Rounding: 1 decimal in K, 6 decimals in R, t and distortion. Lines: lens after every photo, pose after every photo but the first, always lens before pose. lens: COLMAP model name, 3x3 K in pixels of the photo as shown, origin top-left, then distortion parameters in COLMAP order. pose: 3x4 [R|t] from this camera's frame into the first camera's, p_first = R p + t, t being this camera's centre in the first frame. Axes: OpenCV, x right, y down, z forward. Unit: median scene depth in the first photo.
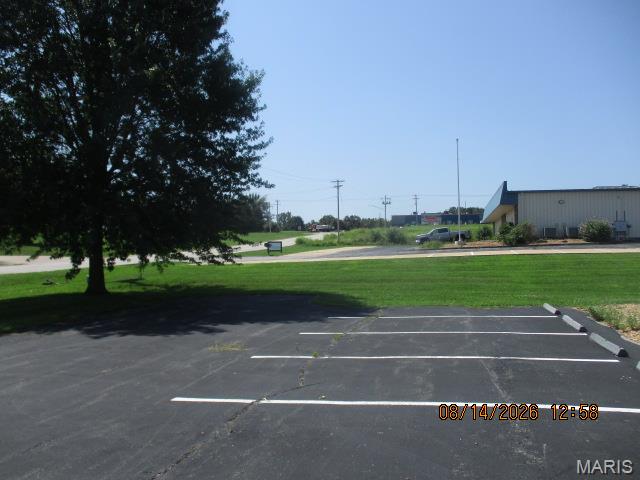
lens RADIAL K [[528.4, 0, 321.3], [0, 528.4, 228.8], [0, 0, 1]] dist [-0.018168, -0.004223]
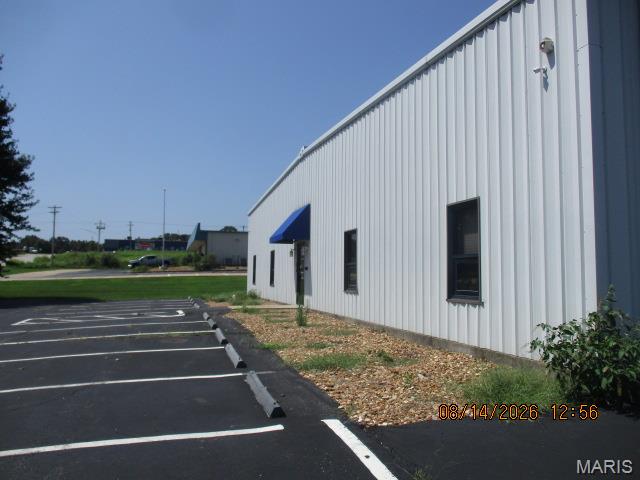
lens RADIAL K [[528.4, 0, 321.3], [0, 528.4, 228.8], [0, 0, 1]] dist [-0.018168, -0.004223]
pose [[0.864060, 0.054608, 0.500418, -0.039396], [-0.031042, 0.997987, -0.055306, -0.006162], [-0.502431, 0.032254, 0.864016, -0.220421]]
